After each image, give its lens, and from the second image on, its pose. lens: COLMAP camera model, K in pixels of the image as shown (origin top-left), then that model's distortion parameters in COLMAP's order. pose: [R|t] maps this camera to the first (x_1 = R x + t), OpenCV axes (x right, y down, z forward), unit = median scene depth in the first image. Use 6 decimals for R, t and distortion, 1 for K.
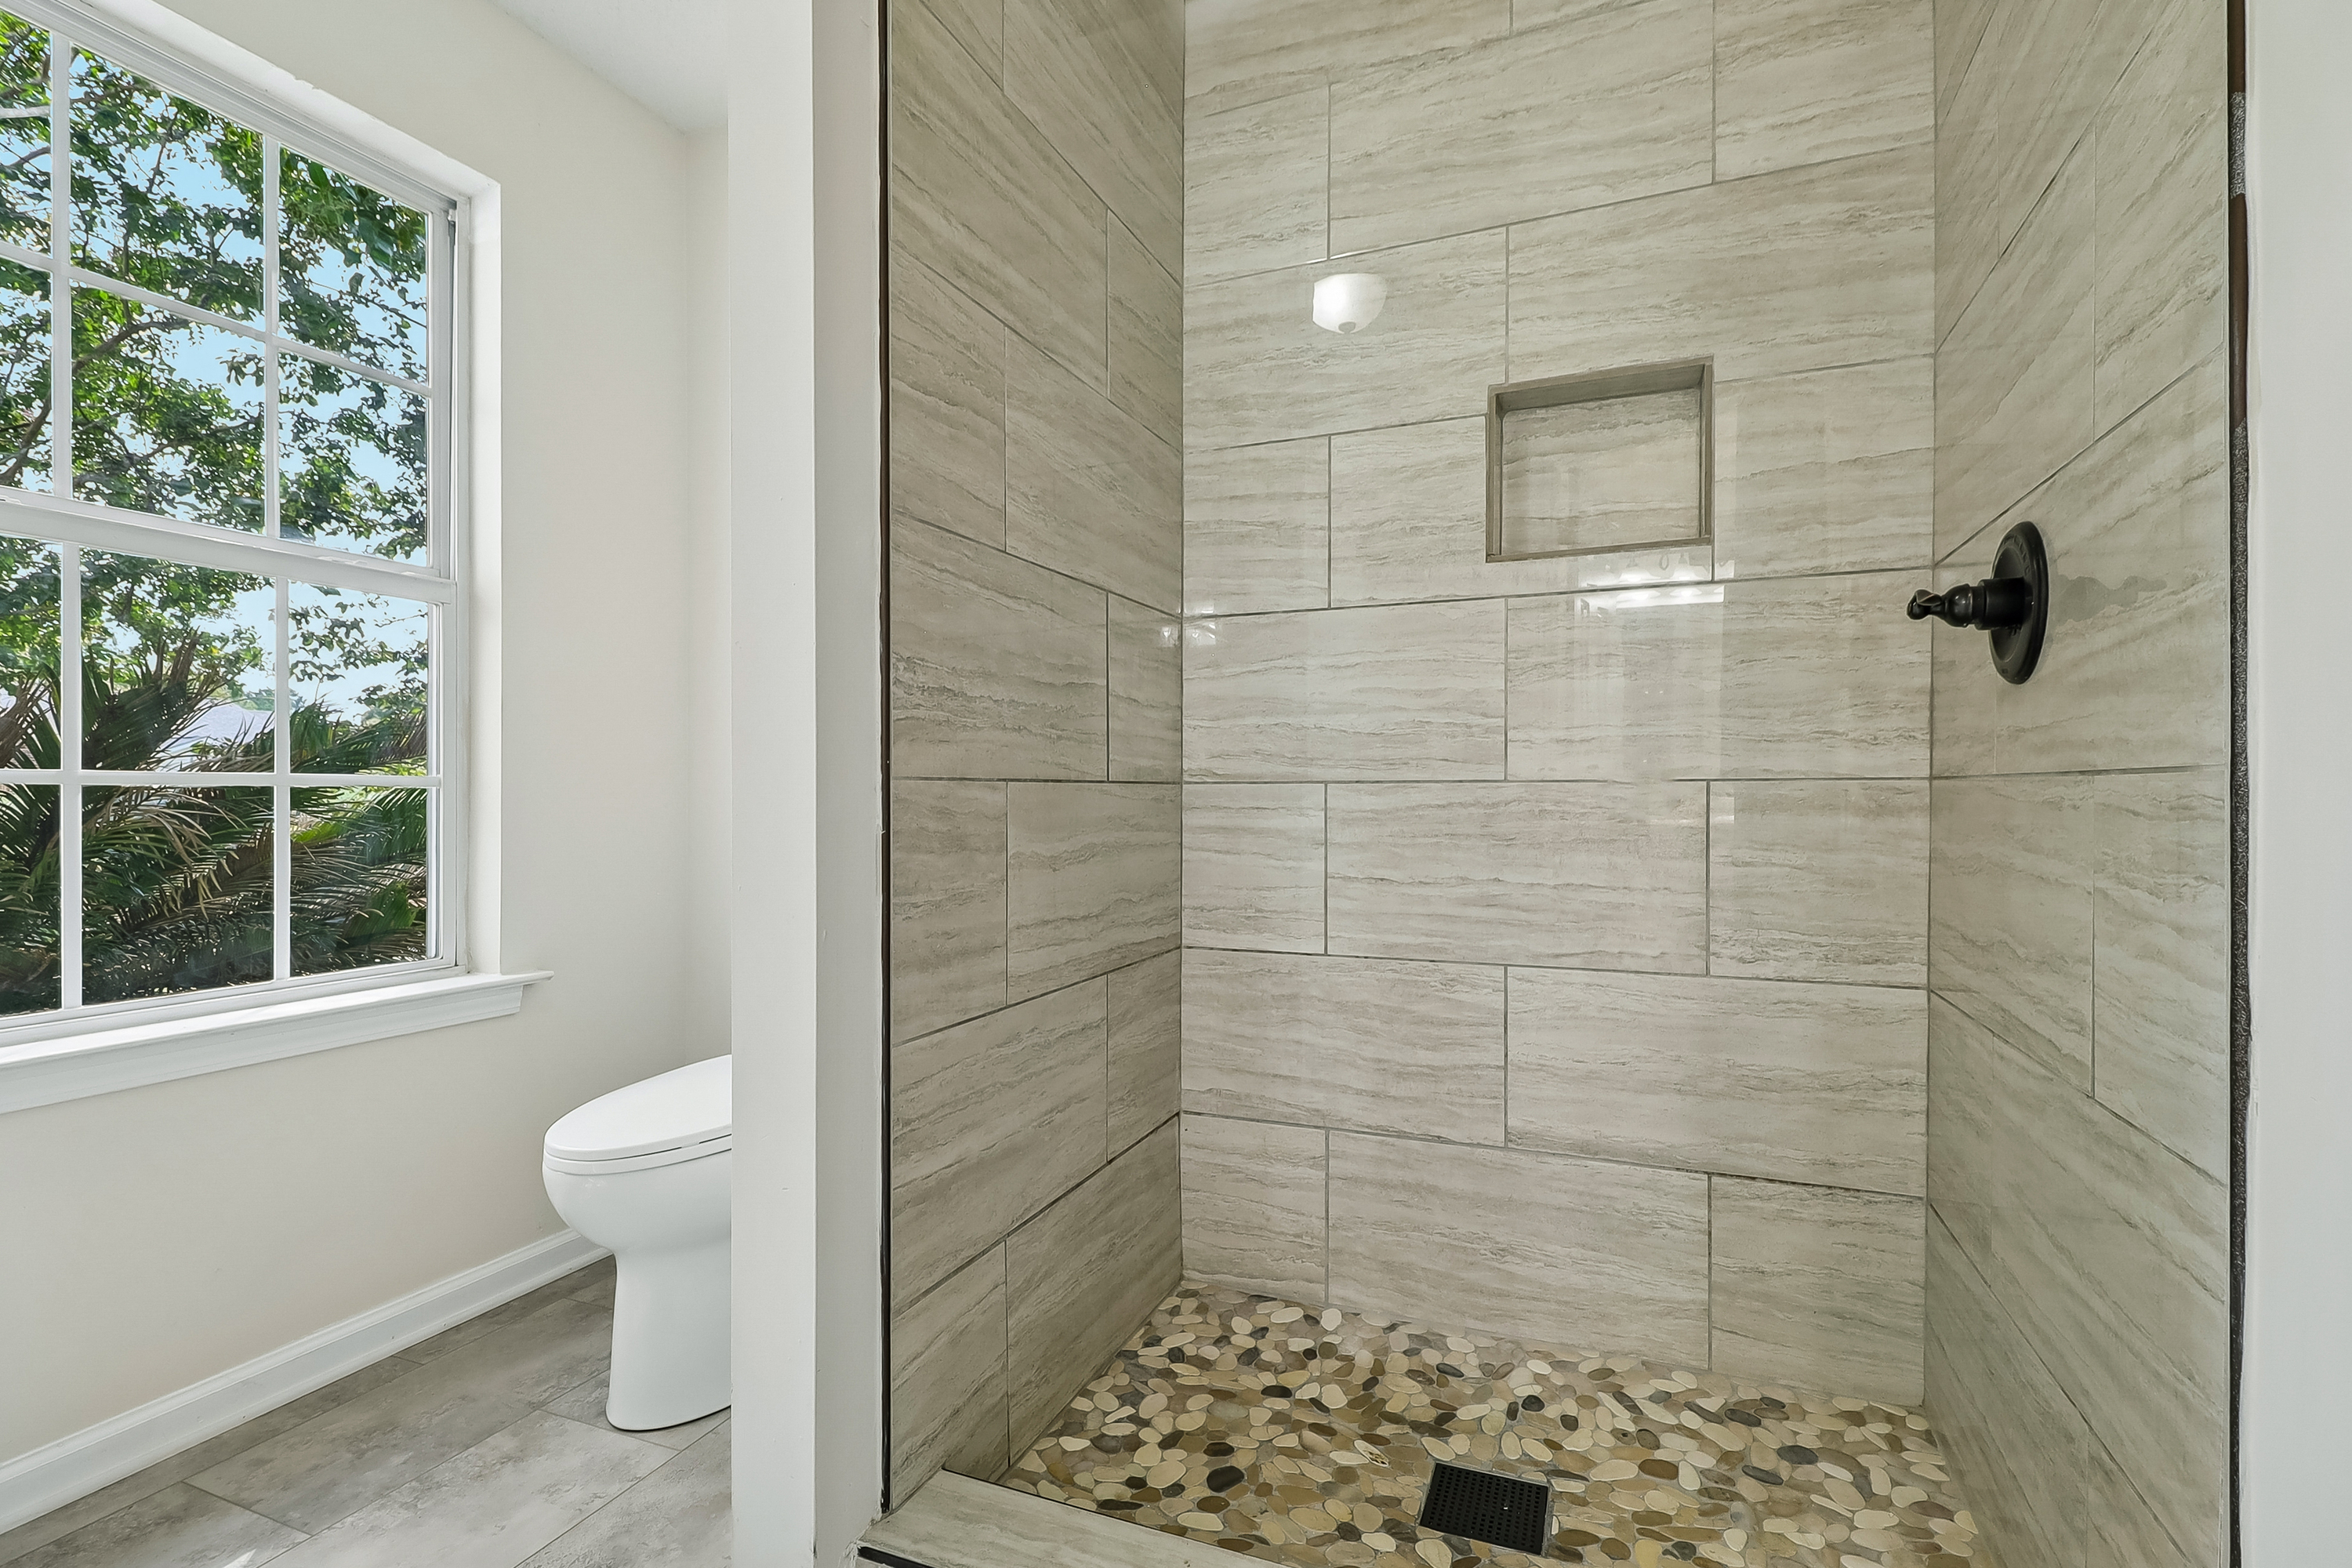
lens RADIAL K [[1074.6, 0, 1201.9], [0, 1074.6, 791.5], [0, 0, 1]] dist [-0.004442, 0.000273]
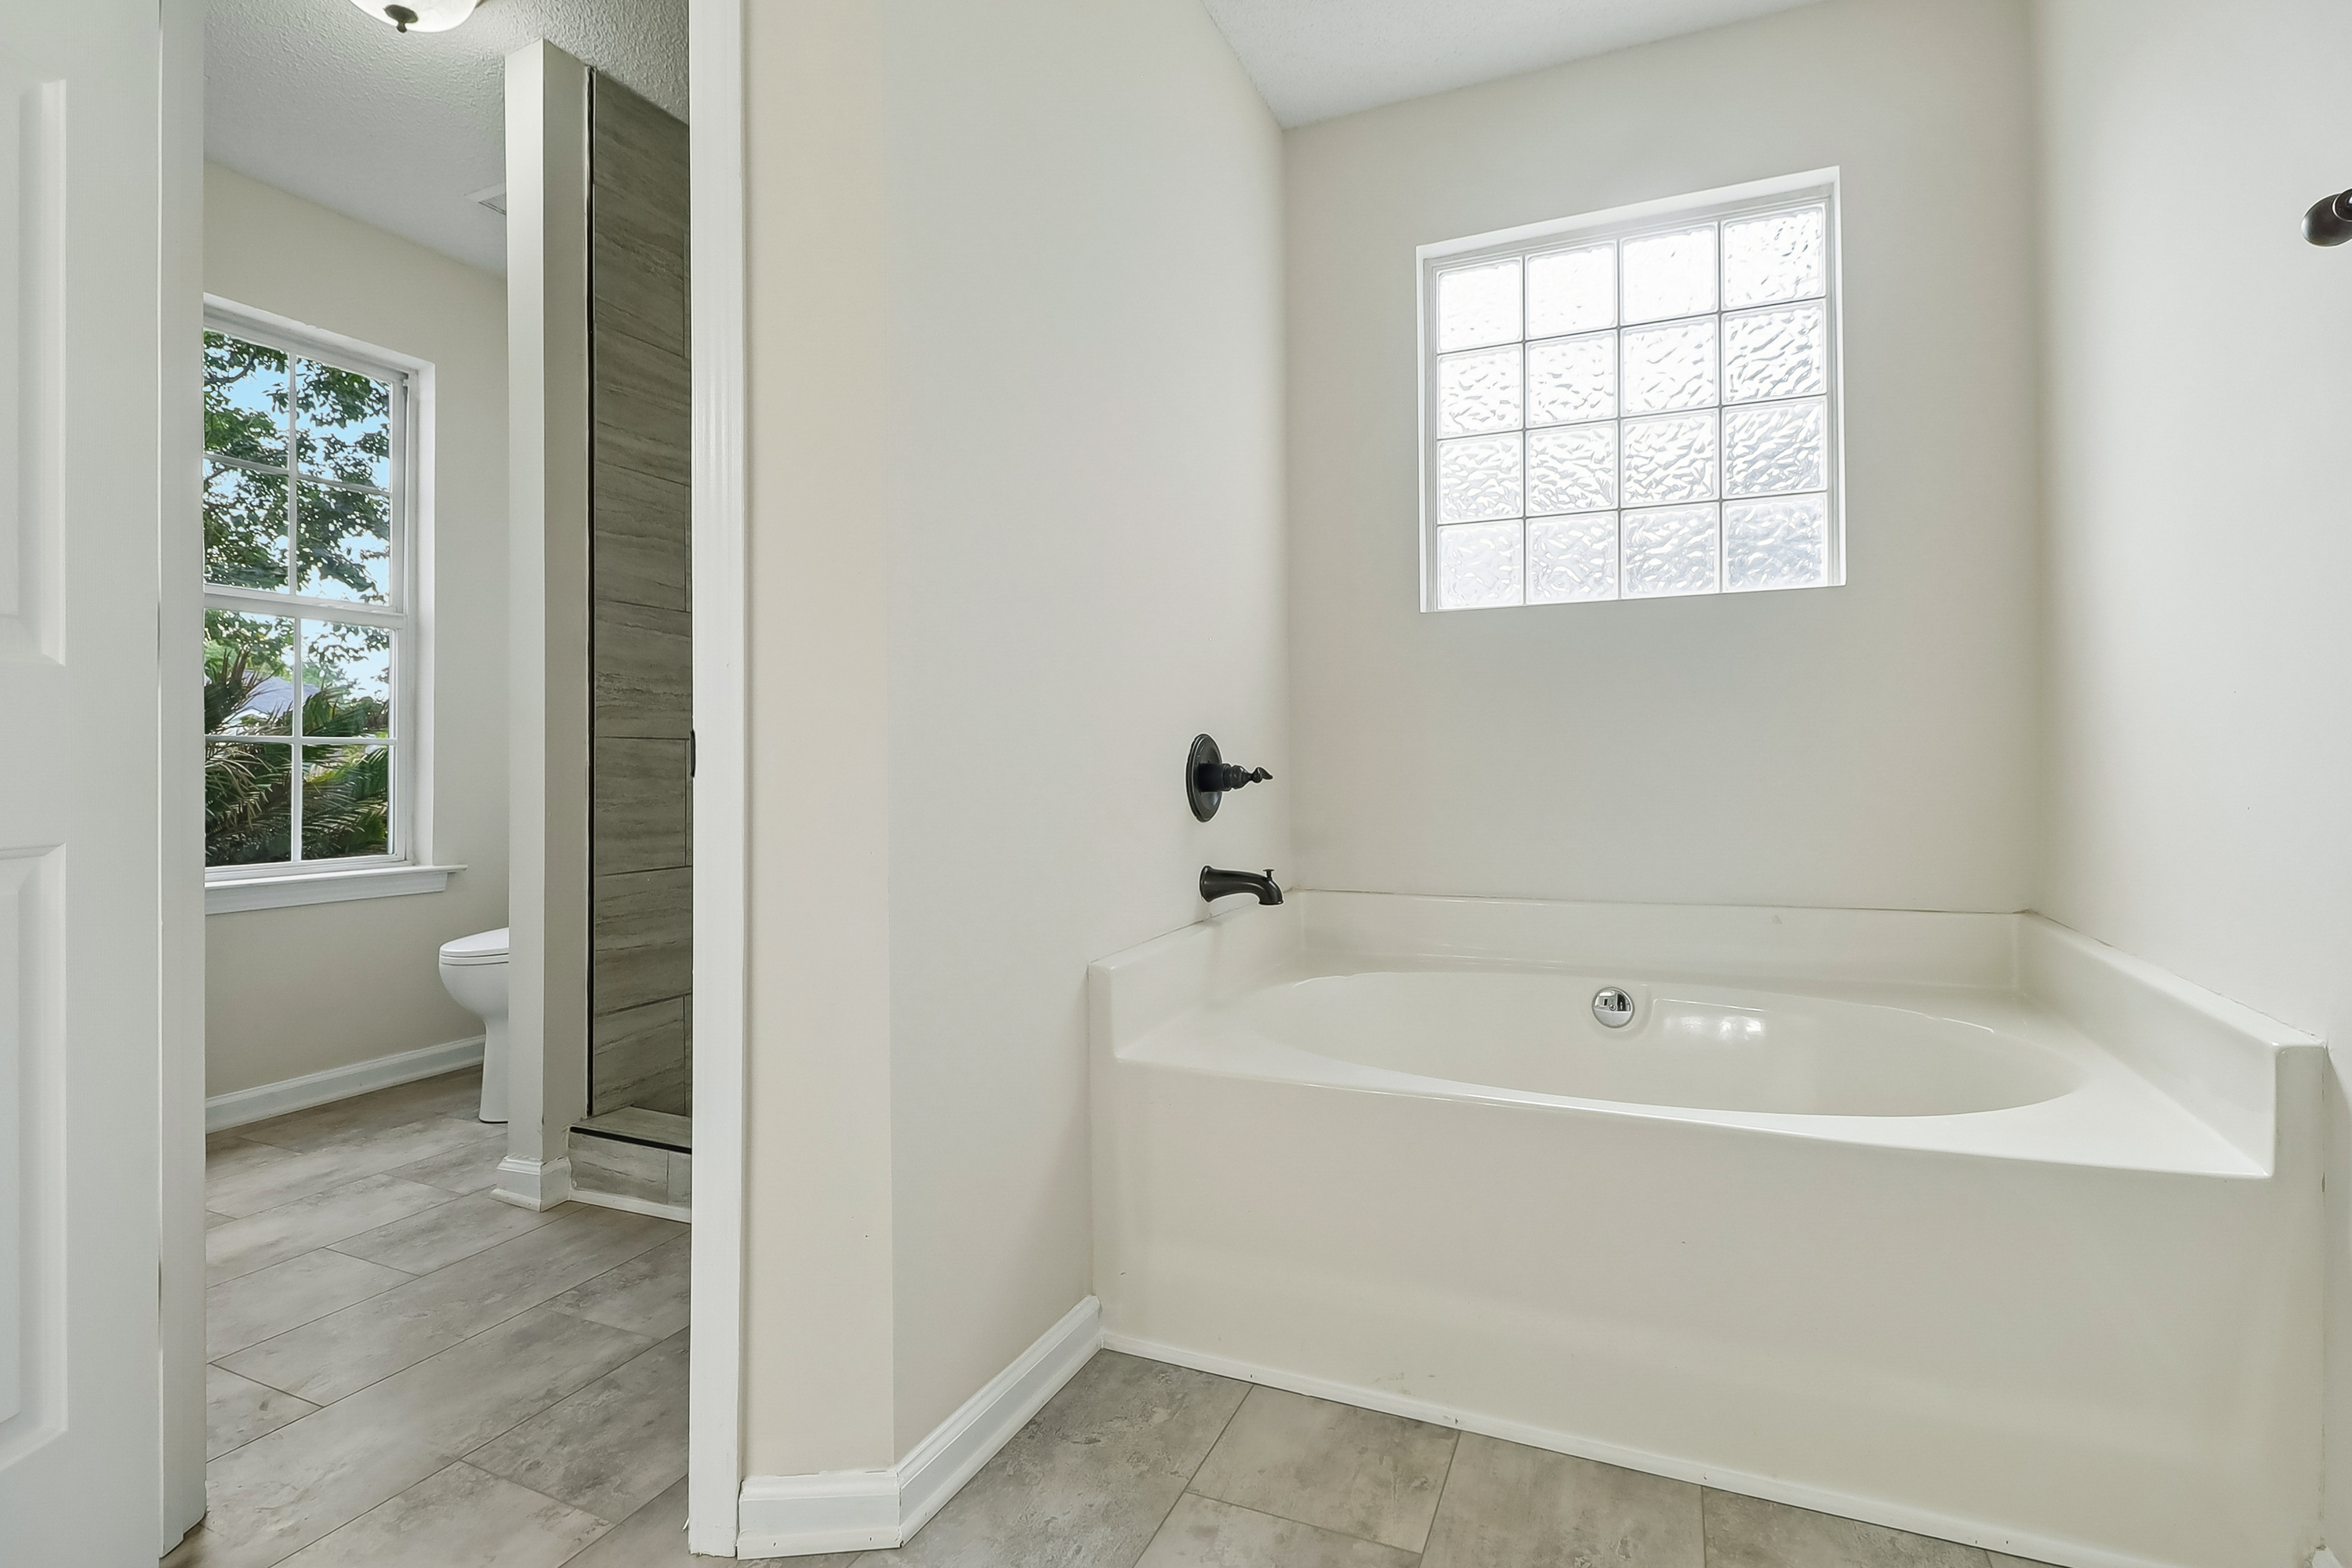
lens RADIAL K [[1095.7, 0, 1188.4], [0, 1095.7, 752.0], [0, 0, 1]] dist [-0.001591, -0.001195]
pose [[0.999145, -0.000117, -0.041345, 0.516997], [-0.000226, 0.999966, -0.008288, 0.018342], [0.041345, 0.008291, 0.999111, -0.555843]]
